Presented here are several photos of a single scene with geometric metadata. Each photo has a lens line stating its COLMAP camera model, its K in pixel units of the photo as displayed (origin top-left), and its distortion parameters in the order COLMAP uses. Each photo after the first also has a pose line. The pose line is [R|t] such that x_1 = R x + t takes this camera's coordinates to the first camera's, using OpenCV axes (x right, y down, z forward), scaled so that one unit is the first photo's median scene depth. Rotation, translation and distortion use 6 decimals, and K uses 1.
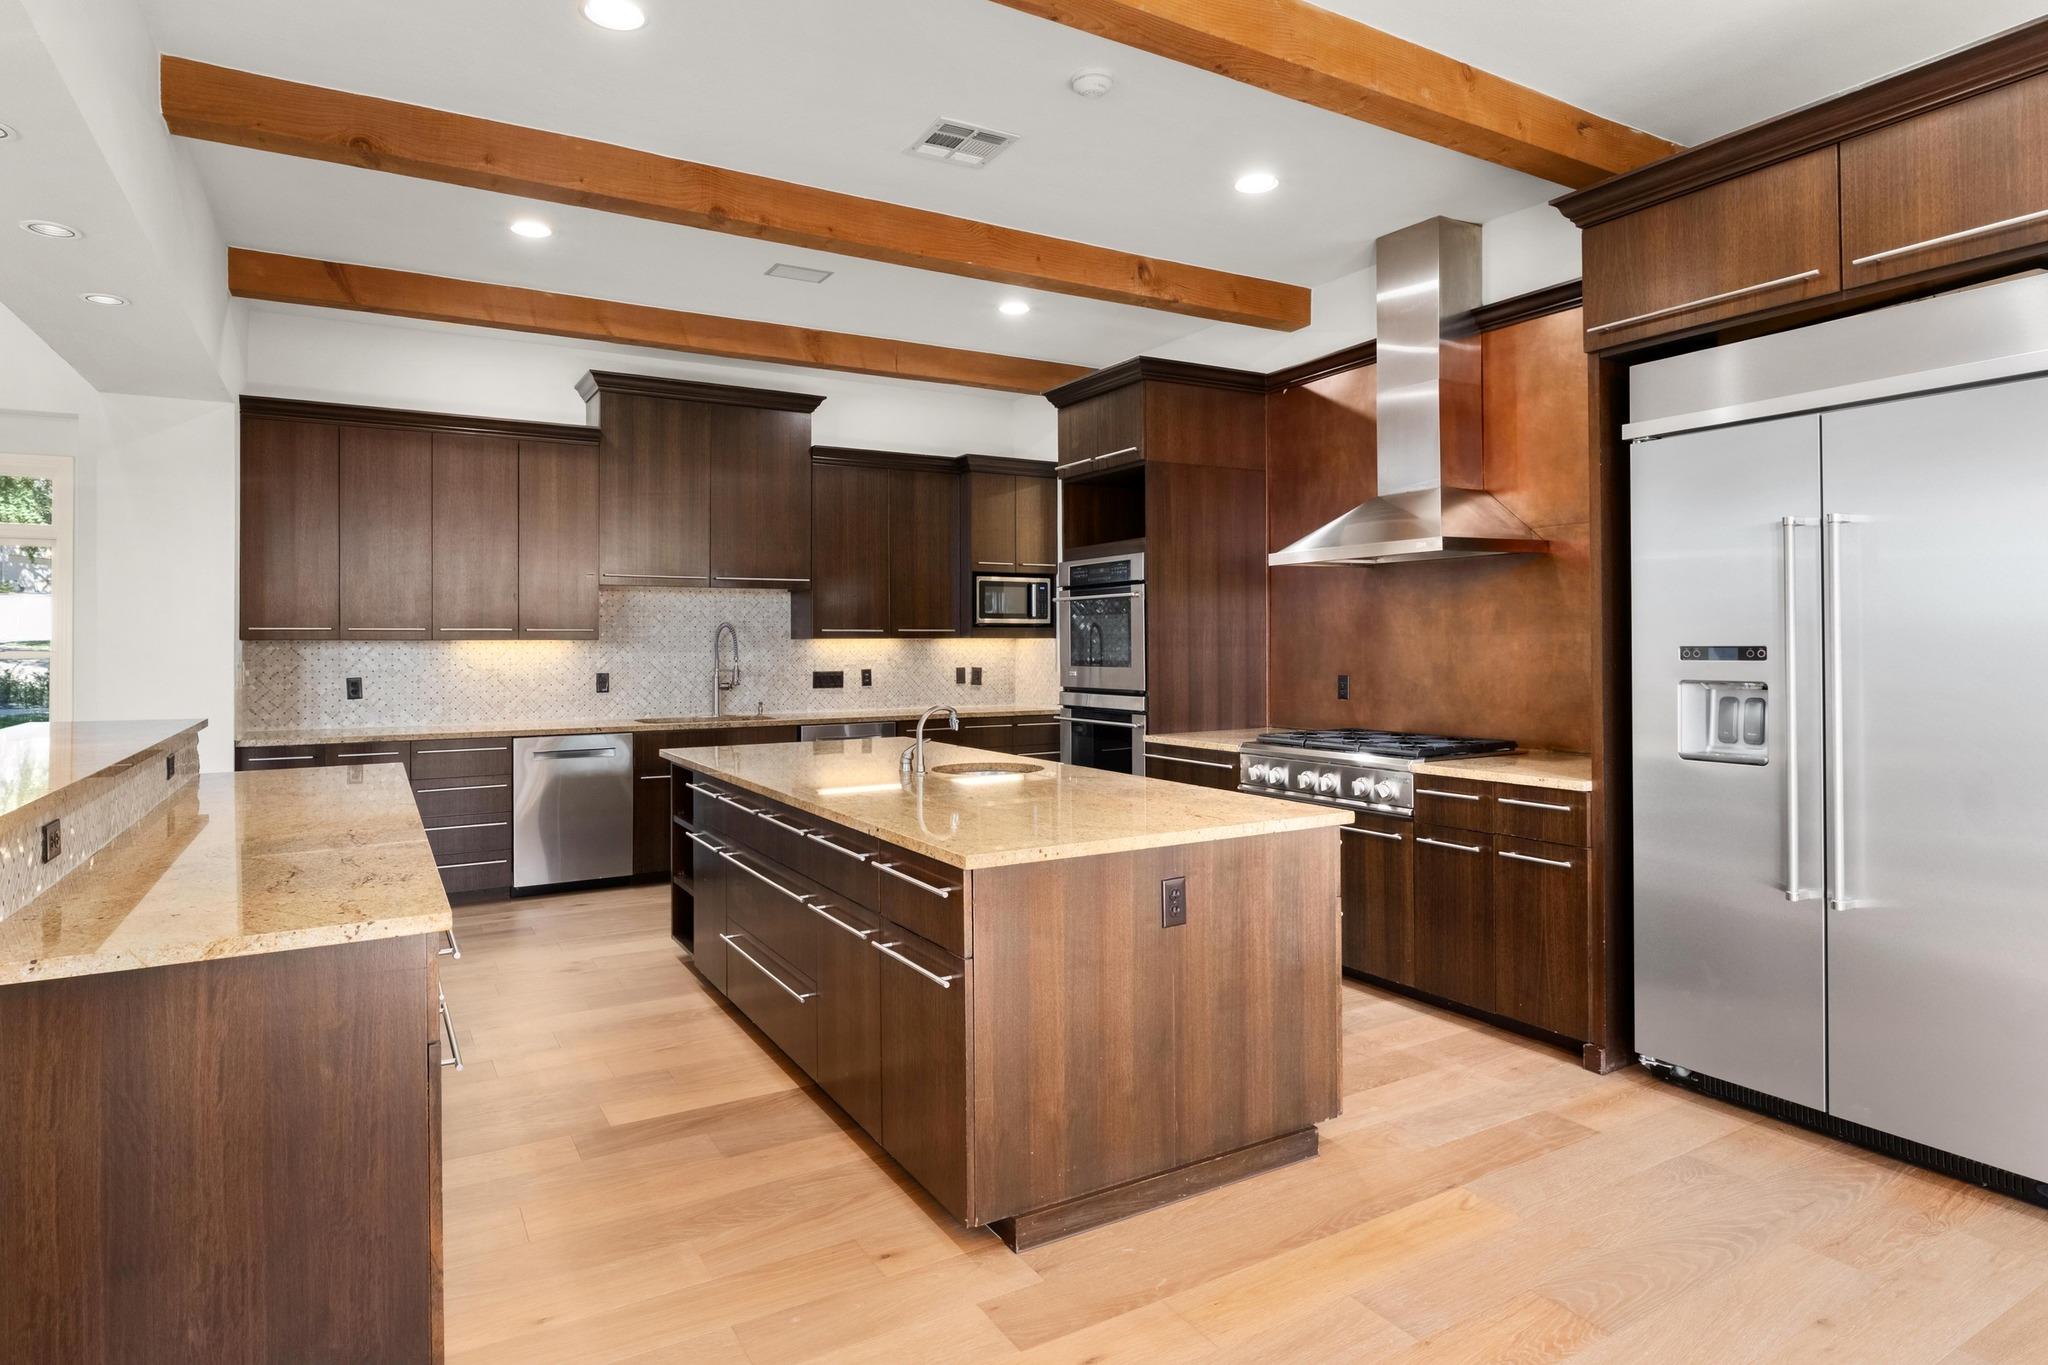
lens RADIAL K [[1127.5, 0, 1021.9], [0, 1127.5, 655.5], [0, 0, 1]] dist [-0.000548, -0.000089]
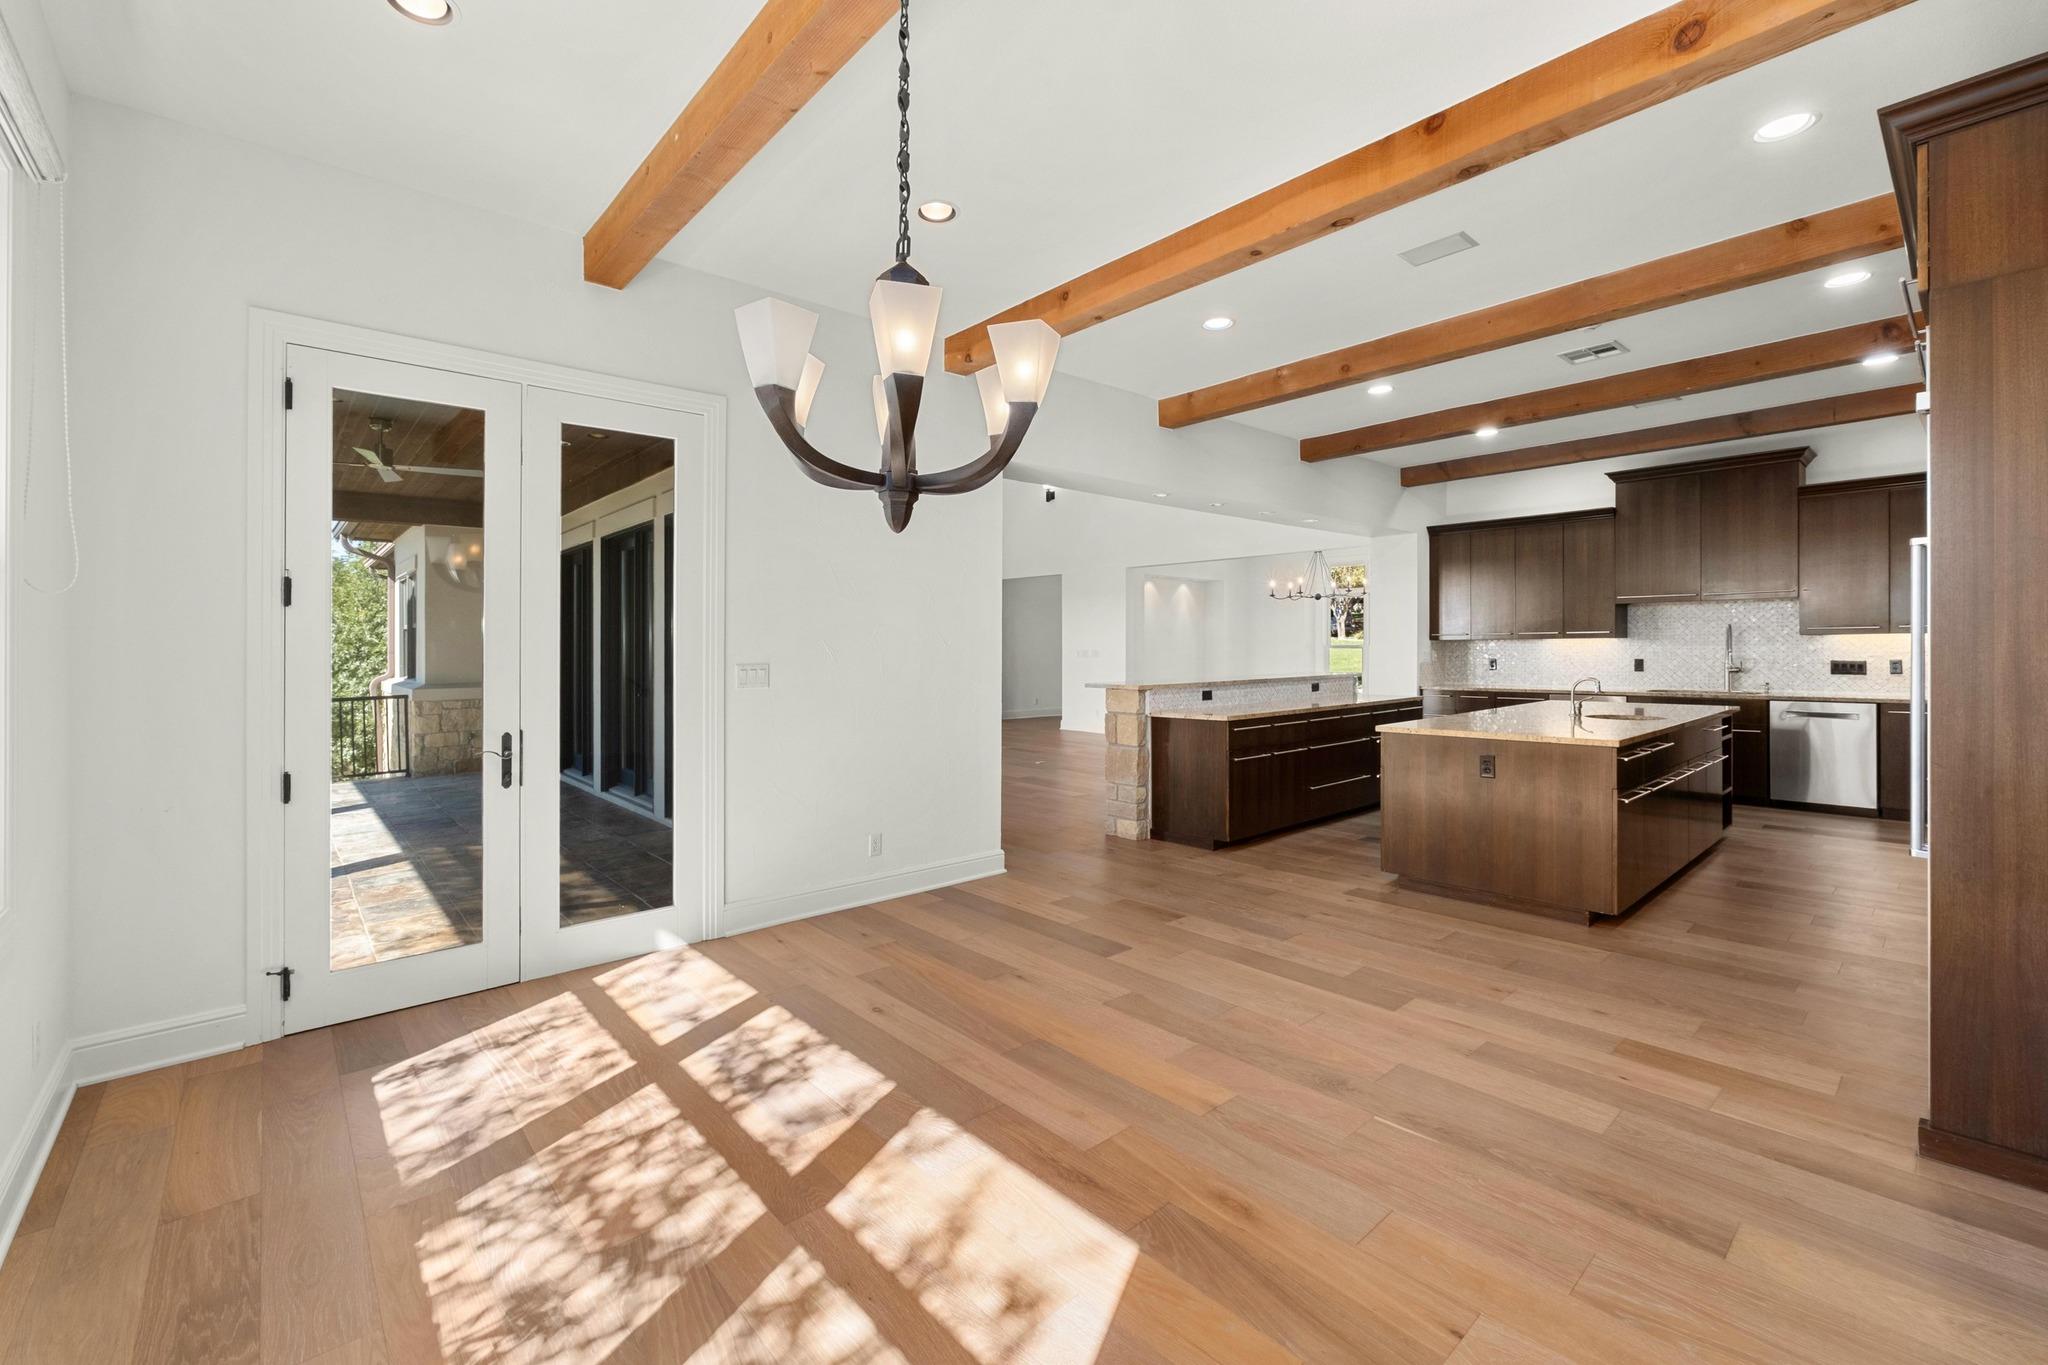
lens RADIAL K [[851.7, 0, 1025.0], [0, 851.7, 656.0], [0, 0, 1]] dist [-0.009042, 0.000196]
pose [[0.198158, 0.012488, -0.980091, 0.605185], [-0.000606, 0.999920, 0.012618, -0.002840], [0.980170, -0.001907, 0.198149, -0.063910]]
